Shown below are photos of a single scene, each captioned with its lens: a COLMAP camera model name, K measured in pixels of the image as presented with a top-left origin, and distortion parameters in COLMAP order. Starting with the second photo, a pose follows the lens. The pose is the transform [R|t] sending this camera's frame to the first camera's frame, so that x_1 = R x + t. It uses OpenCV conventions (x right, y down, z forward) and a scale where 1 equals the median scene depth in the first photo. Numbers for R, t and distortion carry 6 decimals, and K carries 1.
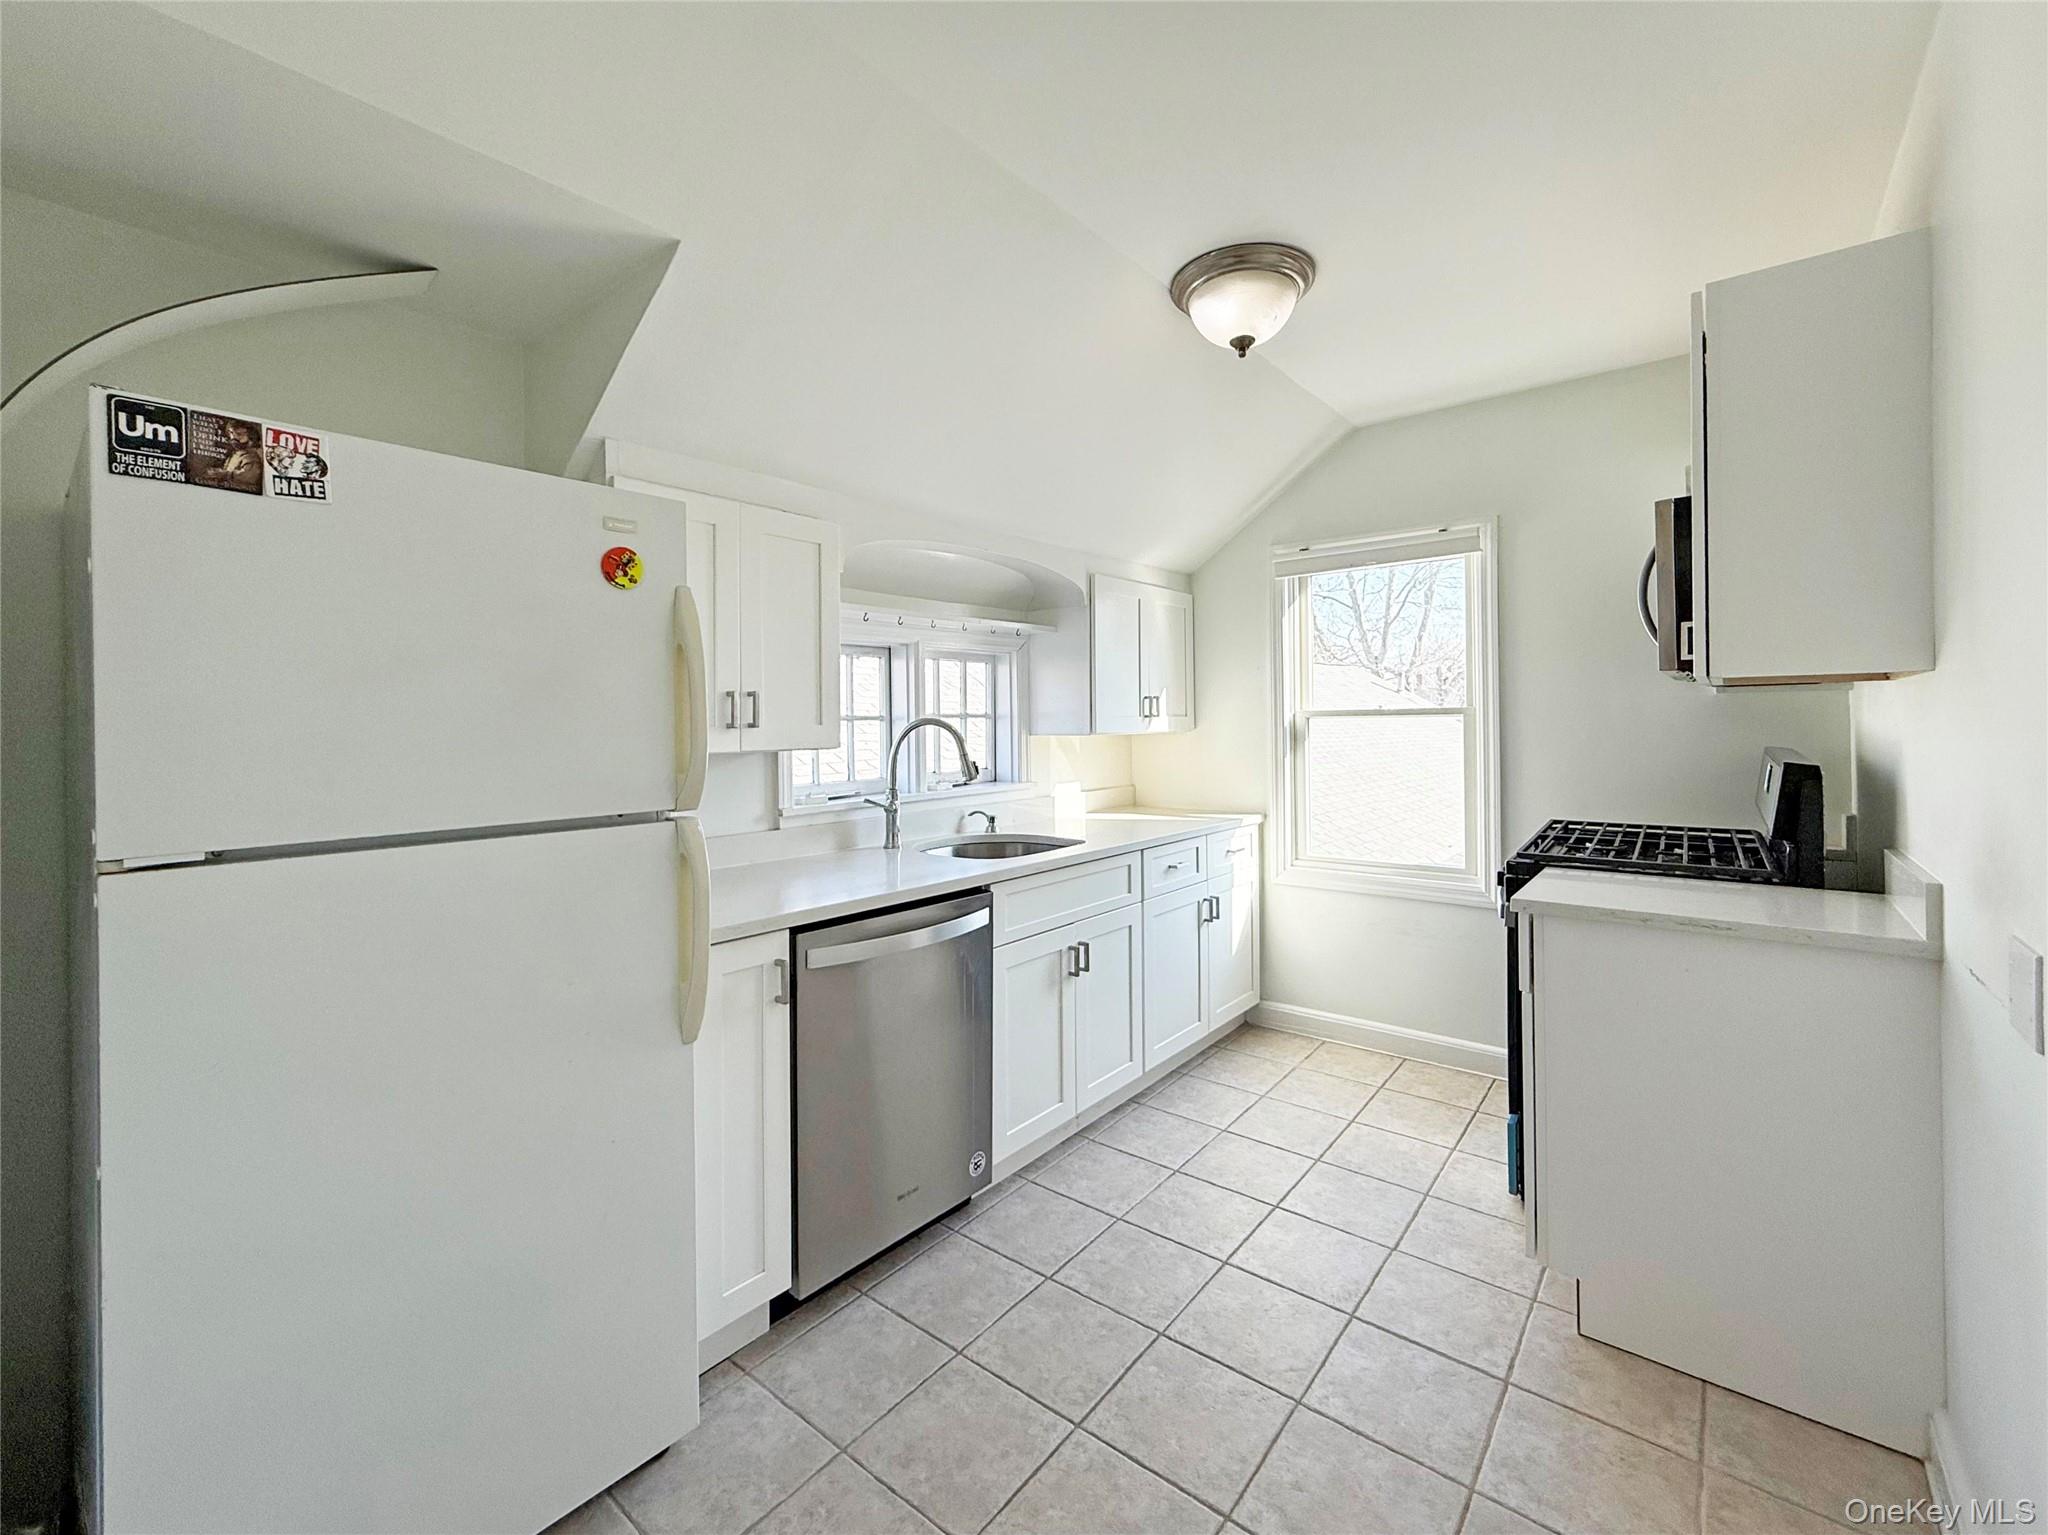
lens RADIAL K [[862.2, 0, 1019.4], [0, 862.2, 714.8], [0, 0, 1]] dist [0.002426, 0.000571]
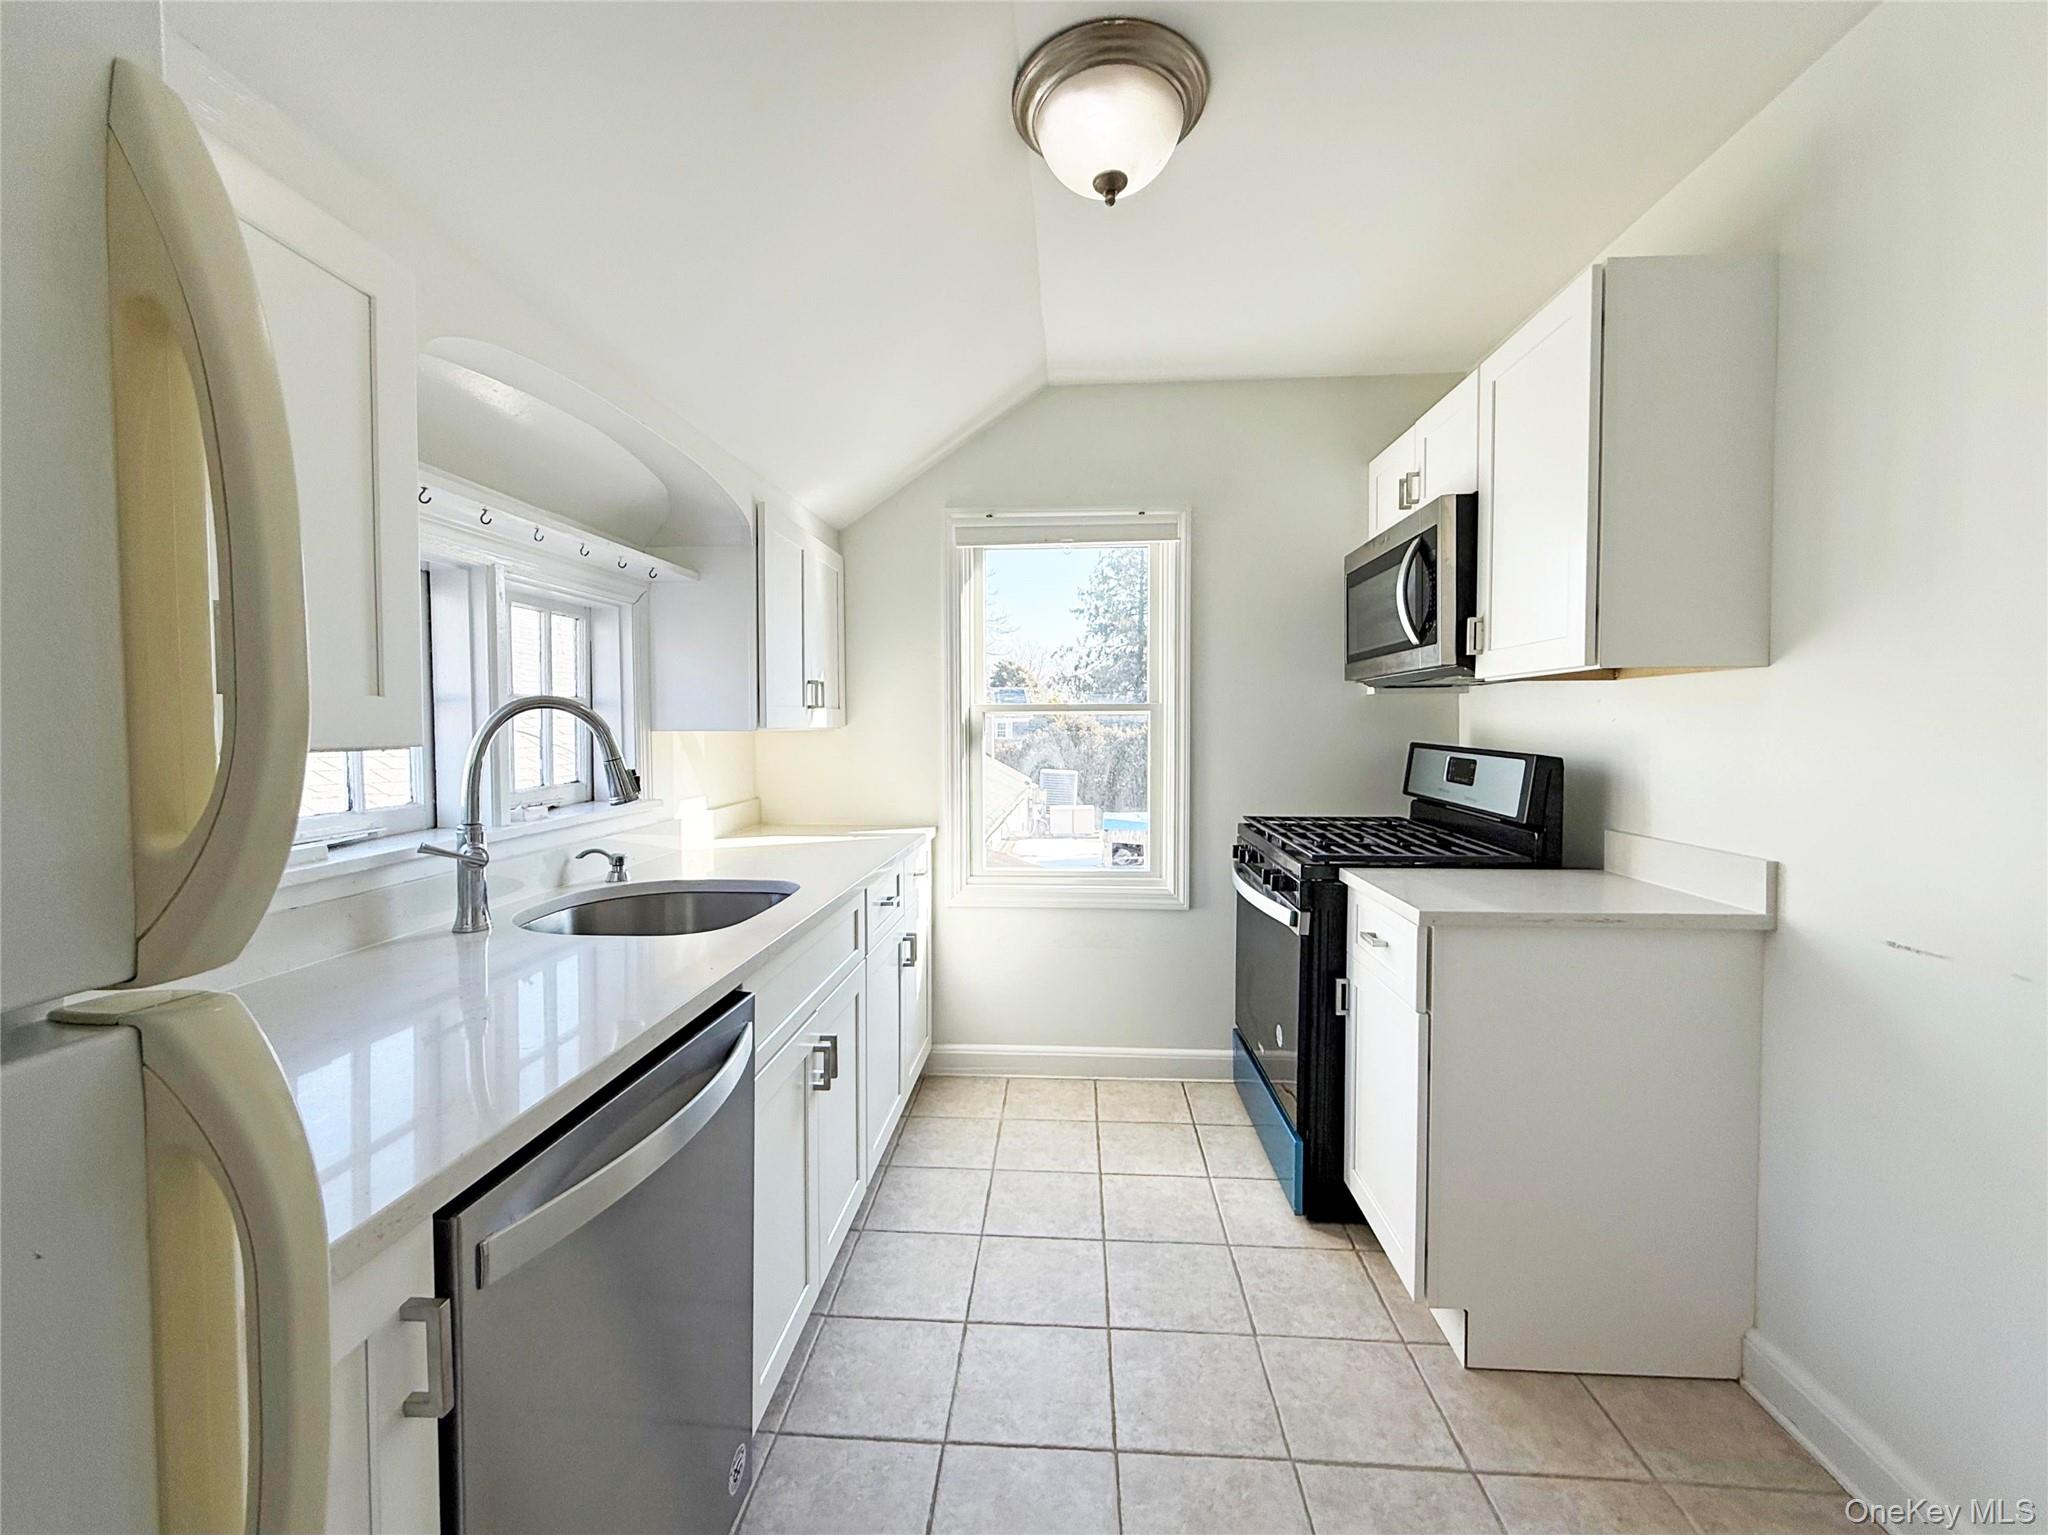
lens RADIAL K [[857.3, 0, 1015.4], [0, 857.3, 751.9], [0, 0, 1]] dist [0.000861, -0.000145]
pose [[0.814423, -0.008264, 0.580212, -0.159761], [-0.012931, 0.999392, 0.032386, 0.015896], [-0.580127, -0.033878, 0.813821, 0.313716]]
